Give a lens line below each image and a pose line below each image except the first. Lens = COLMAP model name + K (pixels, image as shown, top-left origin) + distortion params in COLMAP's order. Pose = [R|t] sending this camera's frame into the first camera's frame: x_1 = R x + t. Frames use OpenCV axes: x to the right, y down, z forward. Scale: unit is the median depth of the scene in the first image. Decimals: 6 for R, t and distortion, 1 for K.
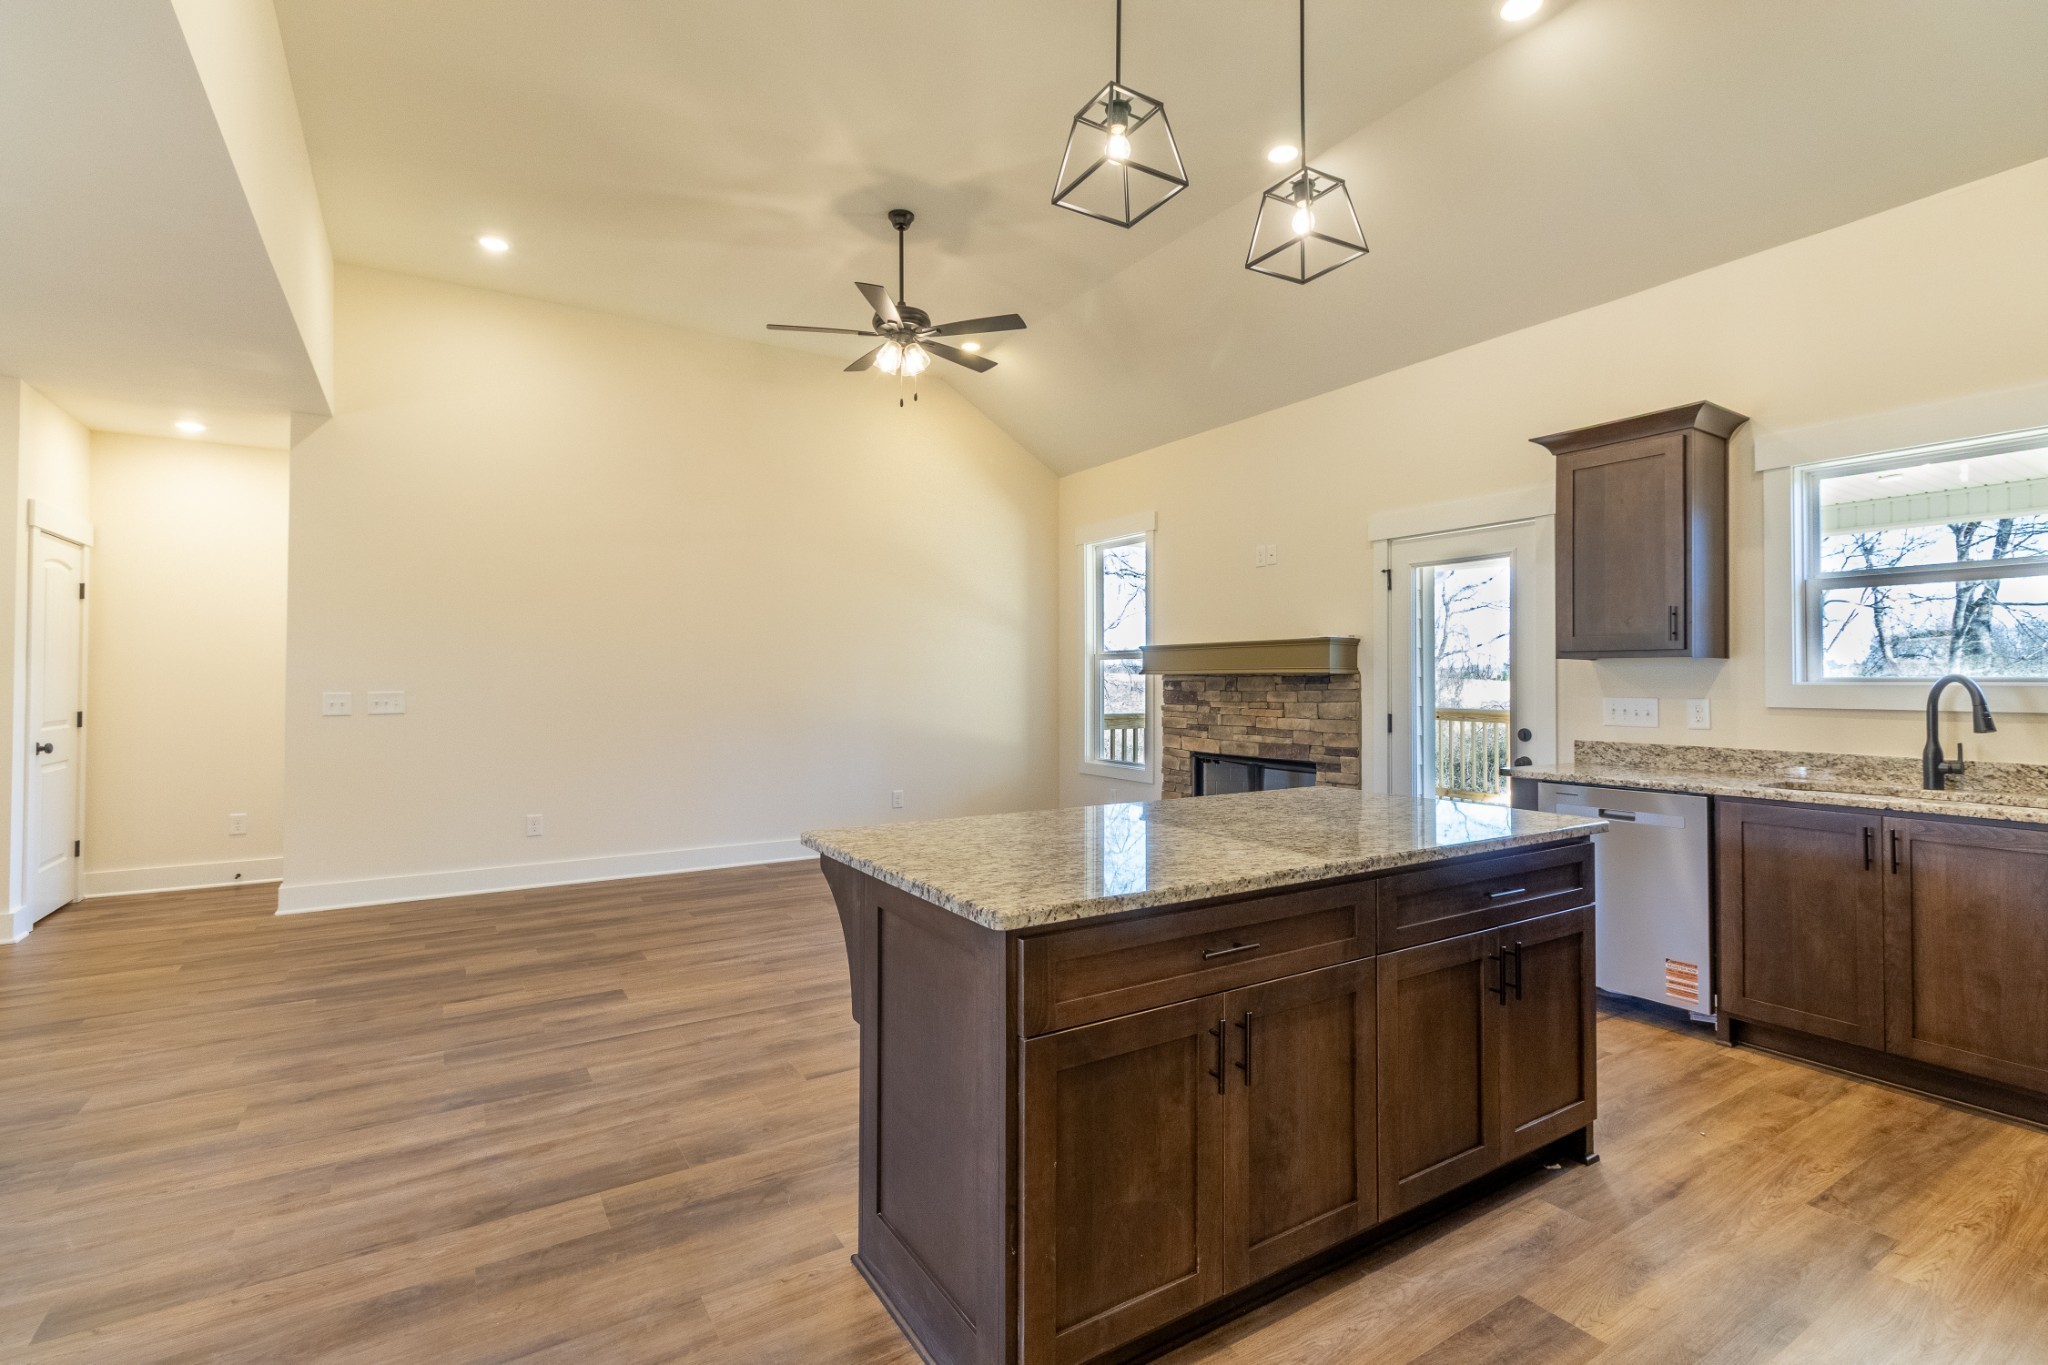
lens RADIAL K [[938.6, 0, 1025.2], [0, 938.6, 656.2], [0, 0, 1]] dist [0.002755, 0.000305]
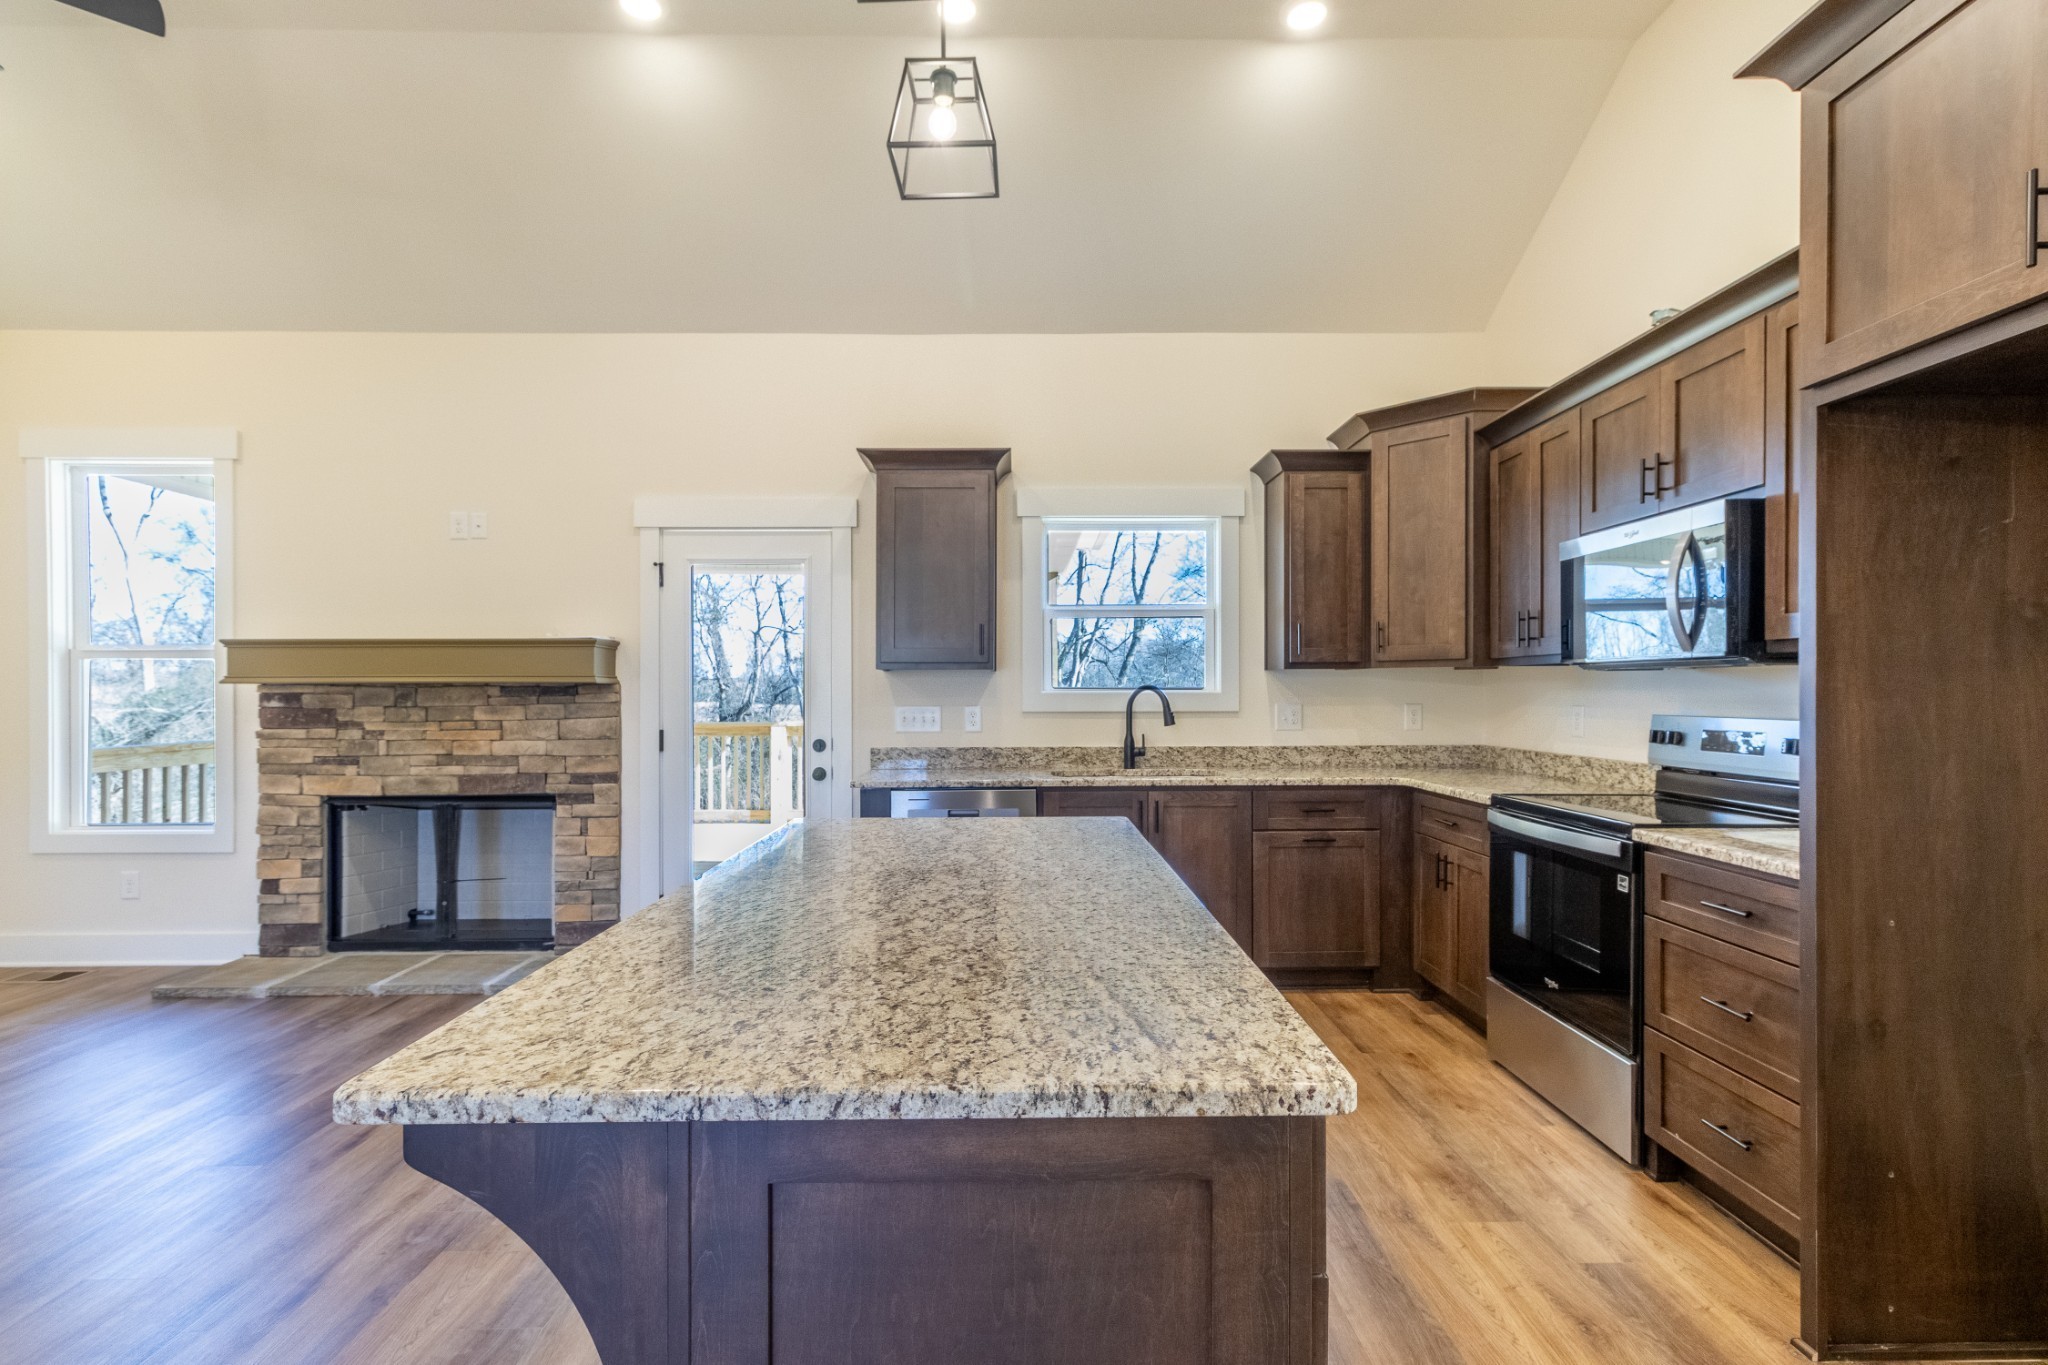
lens RADIAL K [[954.6, 0, 1028.0], [0, 954.6, 694.5], [0, 0, 1]] dist [0.007766, -0.000100]
pose [[0.521925, -0.005869, 0.852971, -0.202973], [-0.018494, 0.999663, 0.018195, 0.007036], [-0.852791, -0.025271, 0.521641, 0.271900]]
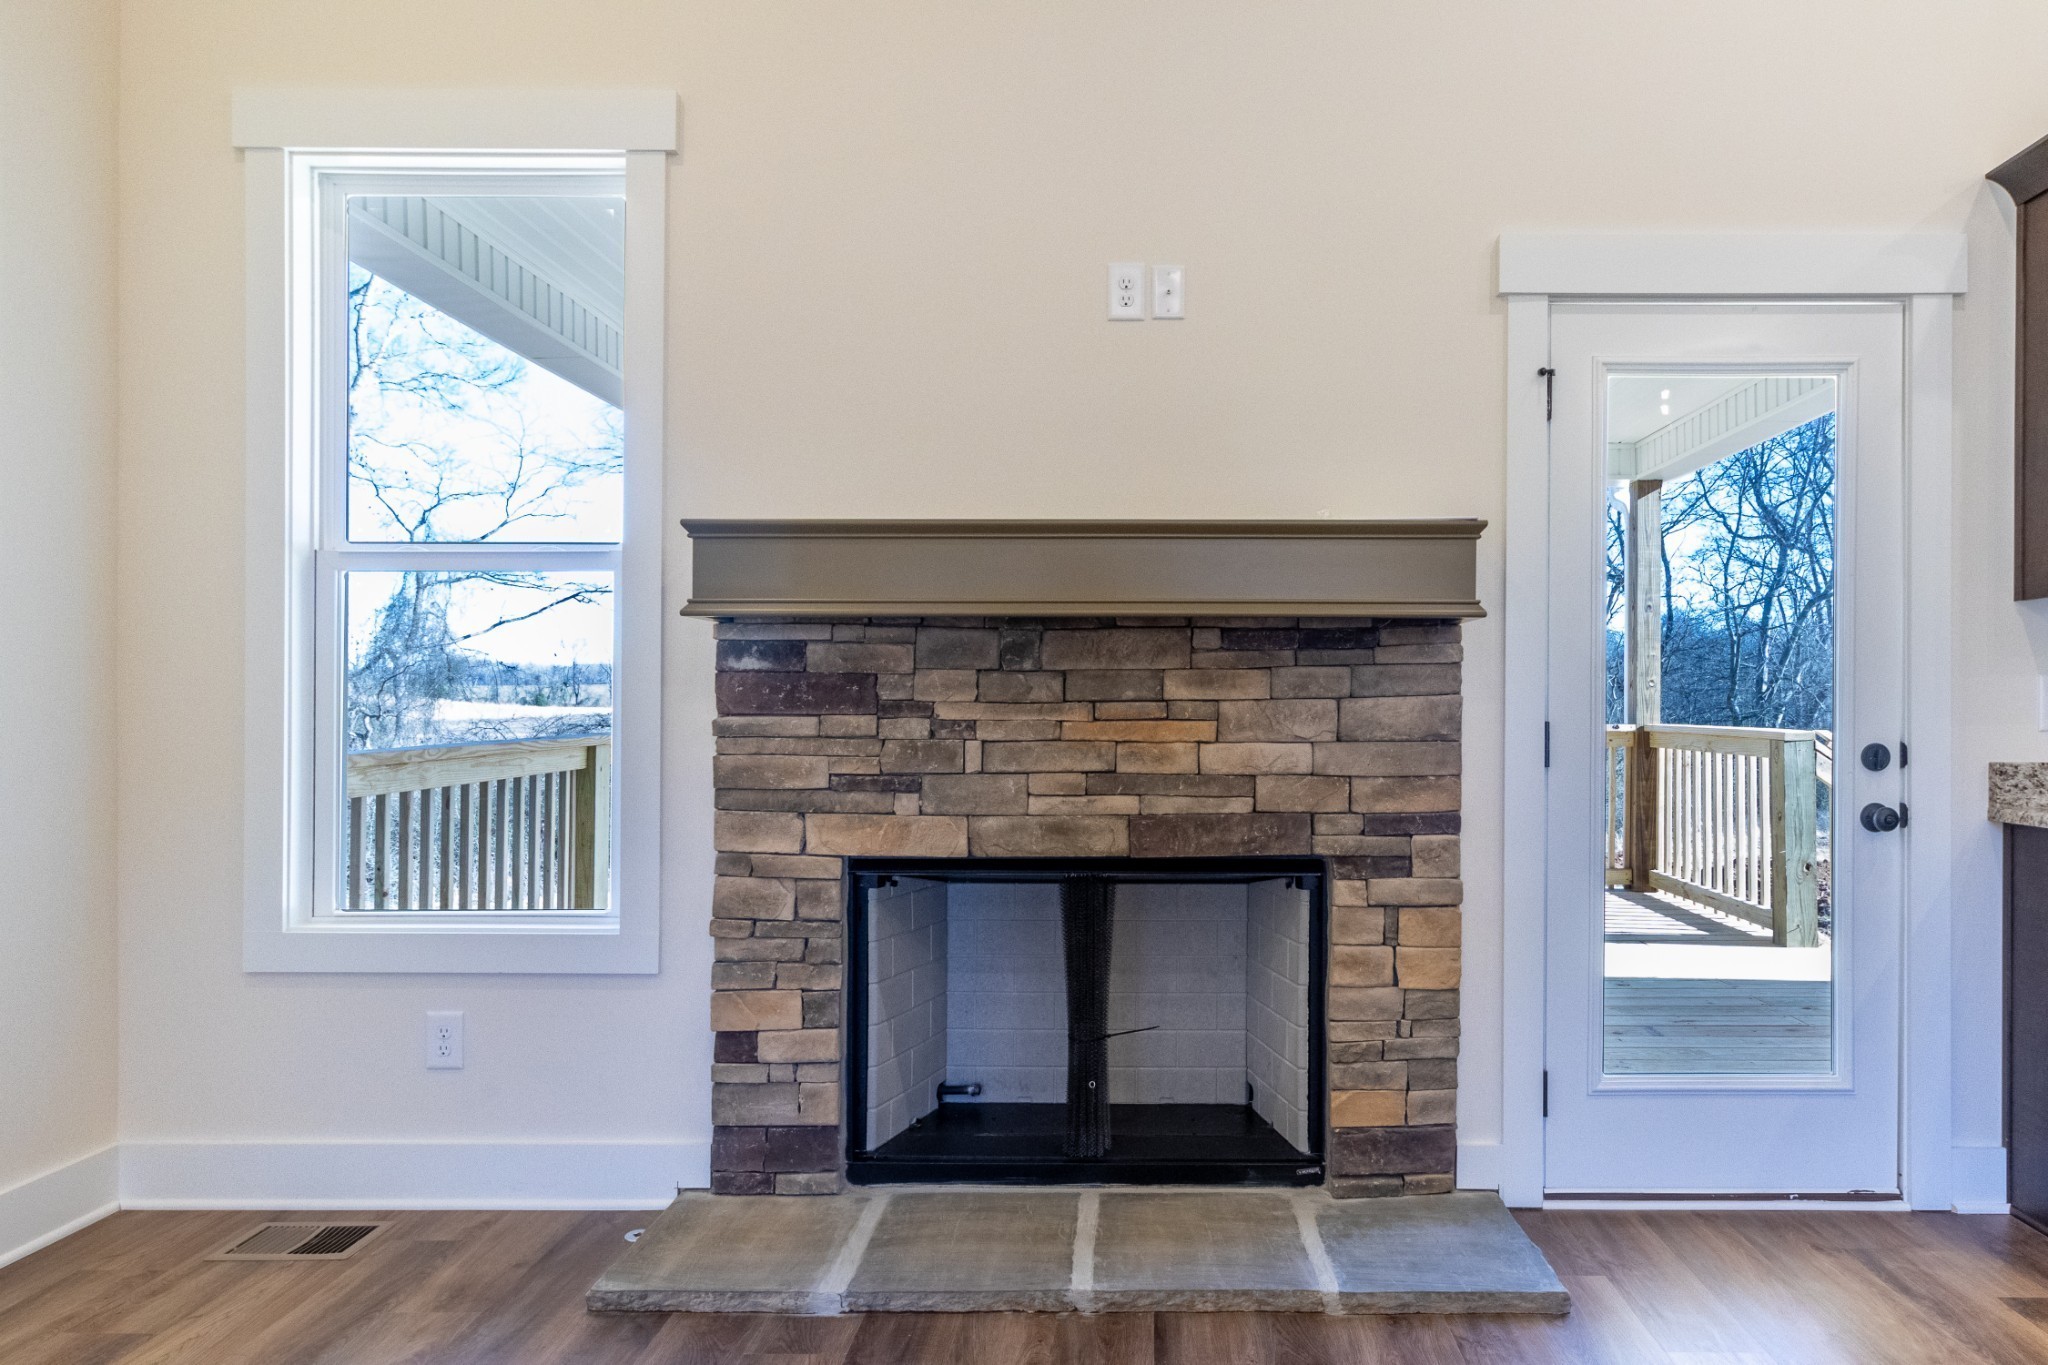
lens RADIAL K [[1298.8, 0, 1159.4], [0, 1298.8, 693.7], [0, 0, 1]] dist [0.003602, 0.000217]
pose [[0.531804, 0.001458, 0.846867, -0.198623], [-0.023177, 0.999649, 0.012834, 0.049208], [-0.846551, -0.026453, 0.531651, 0.909024]]
